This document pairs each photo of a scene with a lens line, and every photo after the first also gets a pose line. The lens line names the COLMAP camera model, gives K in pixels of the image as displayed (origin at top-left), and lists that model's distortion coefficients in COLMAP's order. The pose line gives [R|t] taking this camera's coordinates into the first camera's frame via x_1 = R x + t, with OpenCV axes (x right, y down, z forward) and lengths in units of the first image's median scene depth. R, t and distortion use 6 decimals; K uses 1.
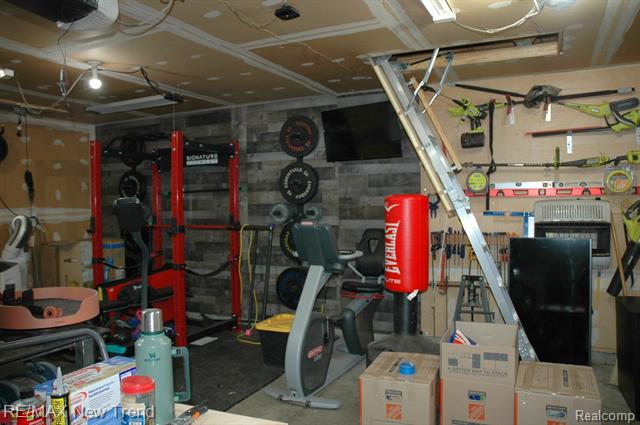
lens RADIAL K [[502.8, 0, 318.8], [0, 502.8, 211.3], [0, 0, 1]] dist [-0.155988, 0.117139]
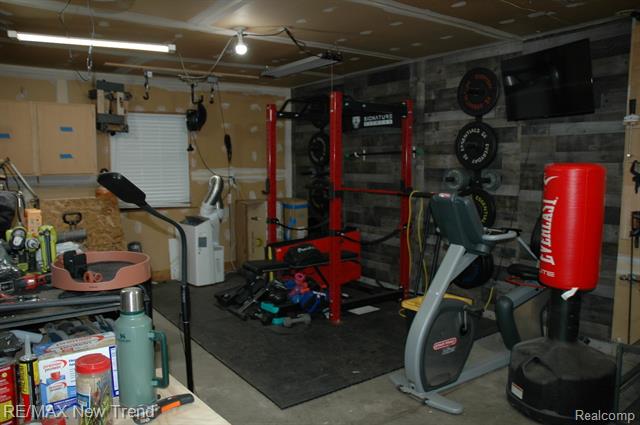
lens RADIAL K [[502.8, 0, 314.7], [0, 502.8, 214.6], [0, 0, 1]] dist [-0.155988, 0.117139]
pose [[0.874541, 0.059715, -0.481261, 0.144394], [-0.016280, 0.995445, 0.093933, -0.013983], [0.484678, -0.074313, 0.871530, 0.115602]]
